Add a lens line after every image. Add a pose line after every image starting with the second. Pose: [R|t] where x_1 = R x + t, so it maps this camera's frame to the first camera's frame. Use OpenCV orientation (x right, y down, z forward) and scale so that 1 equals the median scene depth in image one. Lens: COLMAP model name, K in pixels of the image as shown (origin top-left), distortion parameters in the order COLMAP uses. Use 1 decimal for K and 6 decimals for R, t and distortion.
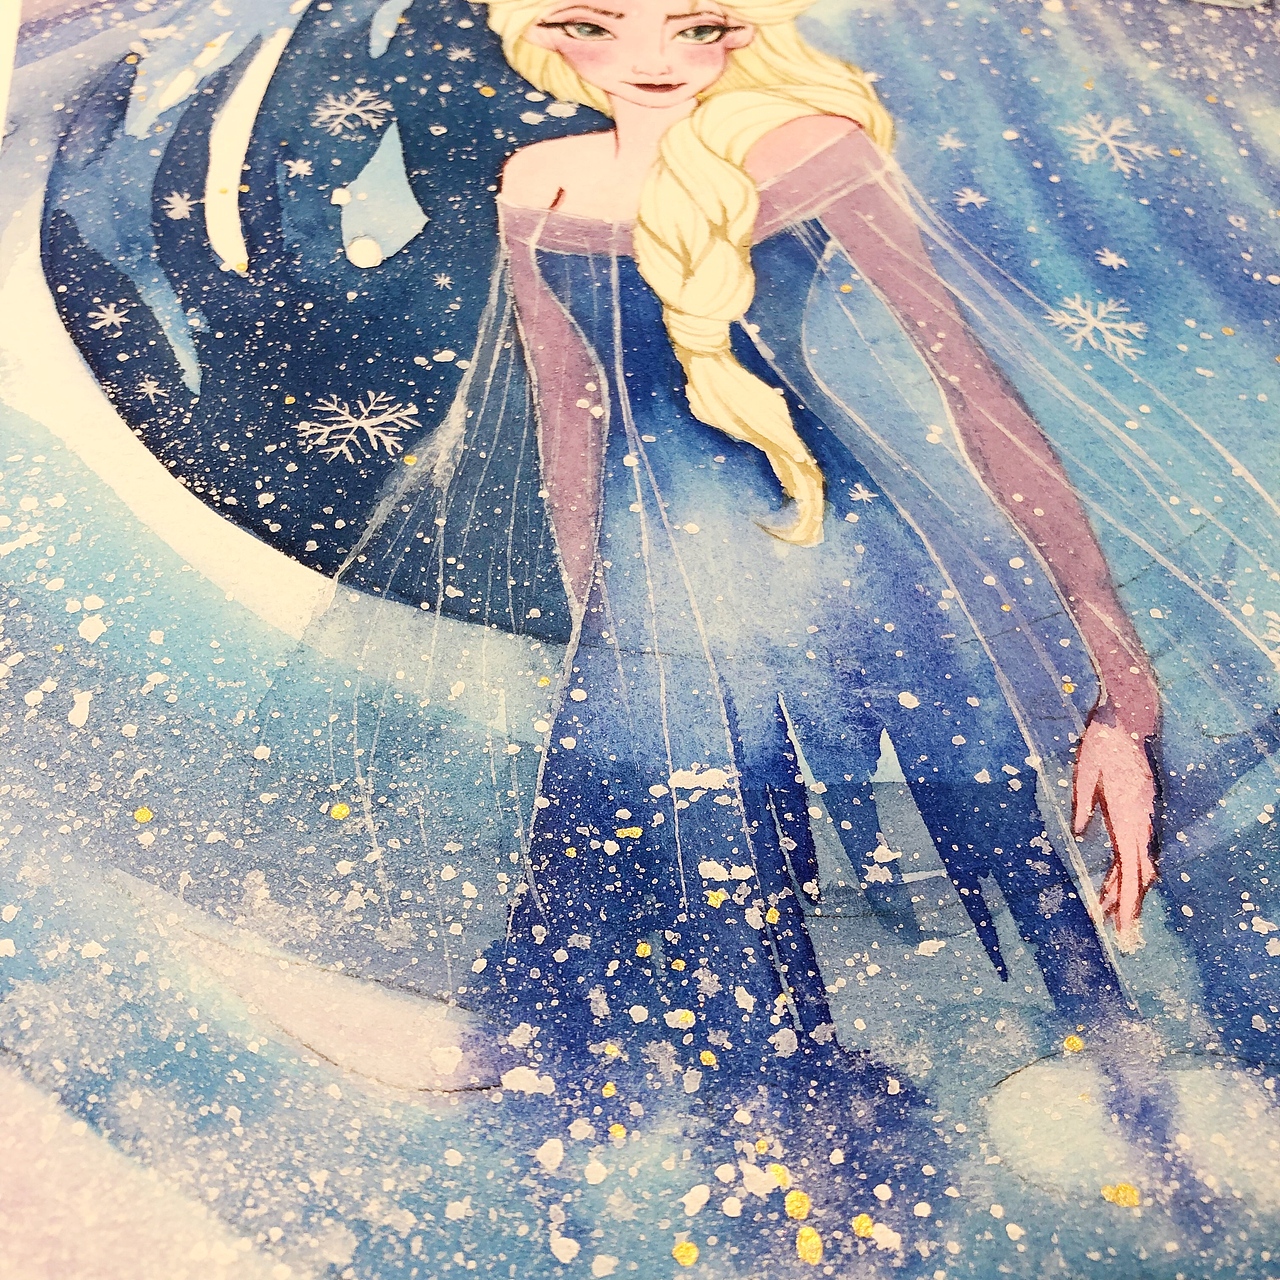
lens RADIAL K [[1412.8, 0, 637.6], [0, 1412.8, 649.9], [0, 0, 1]] dist [0.106334, -0.378464]
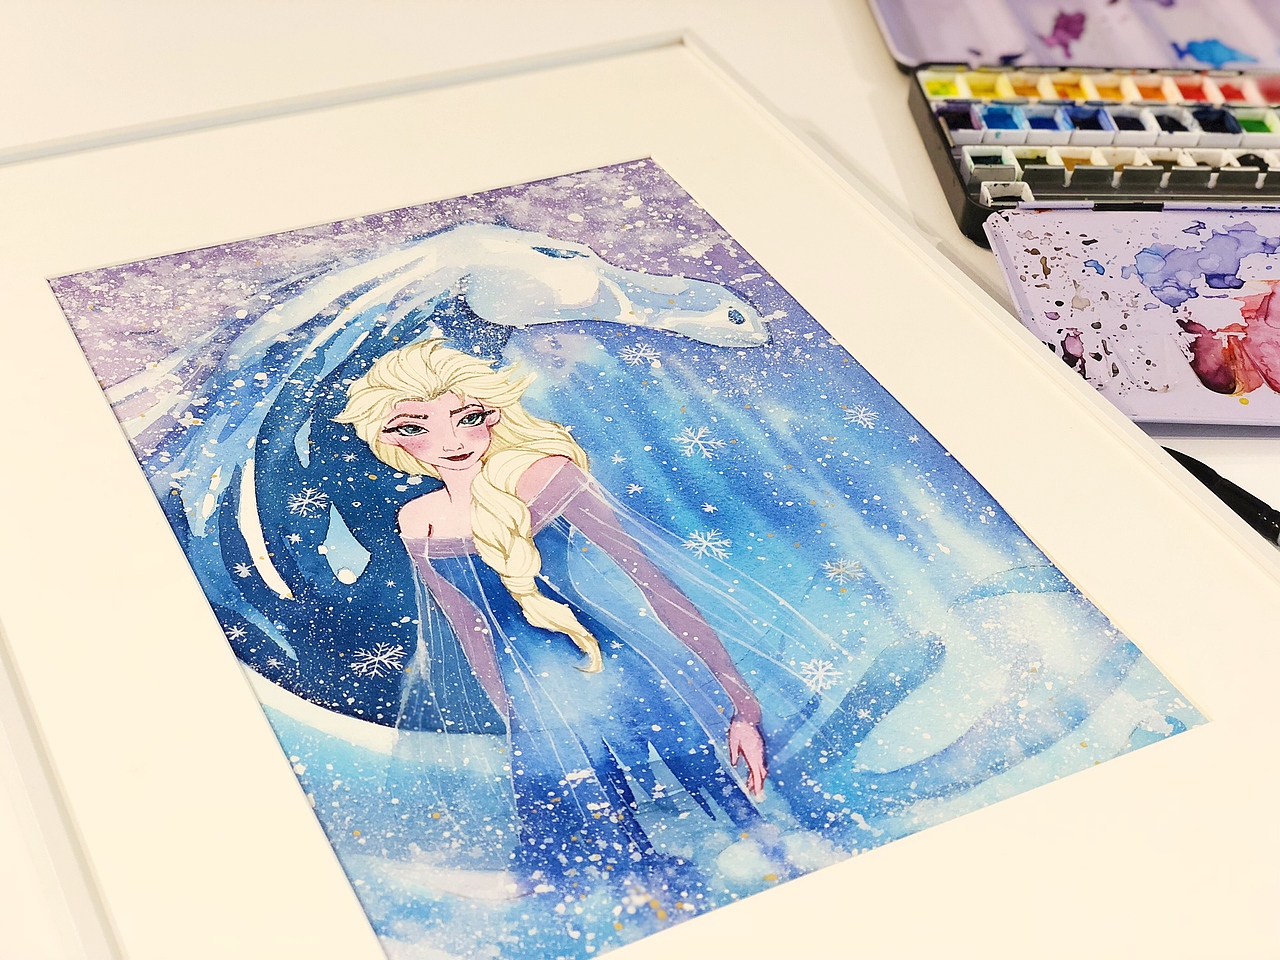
lens RADIAL K [[1924.7, 0, 640.0], [0, 1924.7, 480.0], [0, 0, 1]] dist [-0.020968, 0.895840]
pose [[0.962828, -0.172740, 0.207662, -0.382100], [0.213814, 0.957187, -0.195133, 0.234186], [-0.165064, 0.232280, 0.958541, -1.926283]]
